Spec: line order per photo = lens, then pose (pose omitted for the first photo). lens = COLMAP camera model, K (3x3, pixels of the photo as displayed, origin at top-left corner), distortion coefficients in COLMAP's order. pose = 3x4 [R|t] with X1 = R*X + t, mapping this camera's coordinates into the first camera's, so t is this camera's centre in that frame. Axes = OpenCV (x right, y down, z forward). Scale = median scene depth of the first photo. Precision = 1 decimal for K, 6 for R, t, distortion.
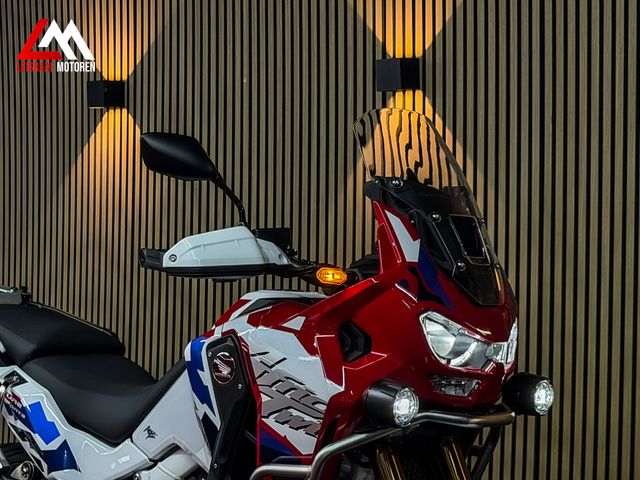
lens RADIAL K [[1430.4, 0, 287.0], [0, 1430.4, 239.0], [0, 0, 1]] dist [0.096173, 0.351265]
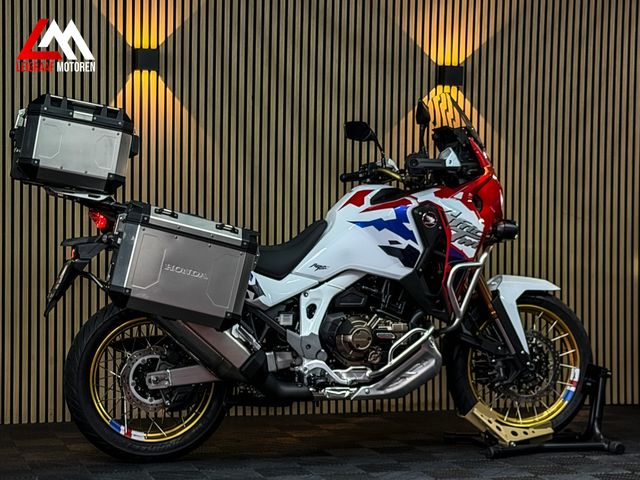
lens RADIAL K [[1428.6, 0, 319.5], [0, 1428.6, 241.3], [0, 0, 1]] dist [0.107805, 0.319966]
pose [[0.502762, -0.024234, 0.864085, -1.808393], [0.013677, 0.999705, 0.020080, 0.077441], [-0.864317, 0.001723, 0.502945, 0.134265]]
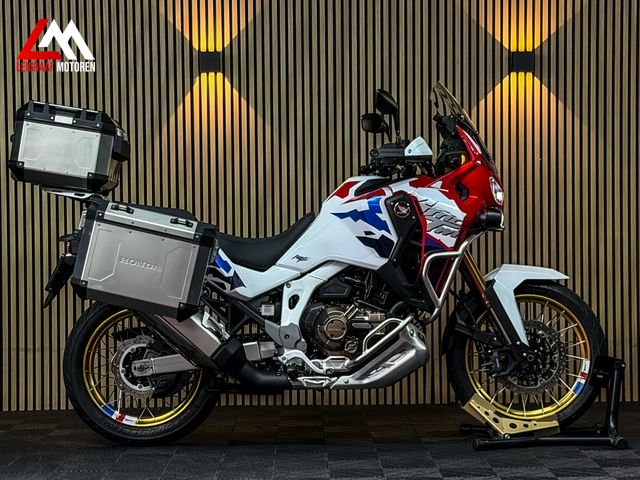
lens RADIAL K [[1428.6, 0, 319.5], [0, 1428.6, 241.3], [0, 0, 1]] dist [0.107805, 0.319966]
pose [[0.723146, -0.036772, 0.689716, -1.472587], [0.035888, 0.999233, 0.015646, 0.097860], [-0.689762, 0.013439, 0.723911, -0.346857]]
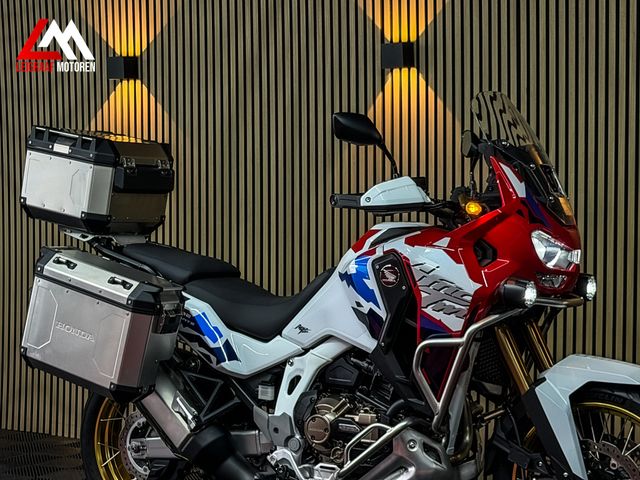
lens RADIAL K [[1417.9, 0, 350.7], [0, 1417.9, 240.3], [0, 0, 1]] dist [0.111522, 0.664876]
pose [[0.976832, -0.032815, 0.211477, -0.376712], [0.024767, 0.998869, 0.040595, -0.003882], [-0.212570, -0.034417, 0.976540, -0.372713]]
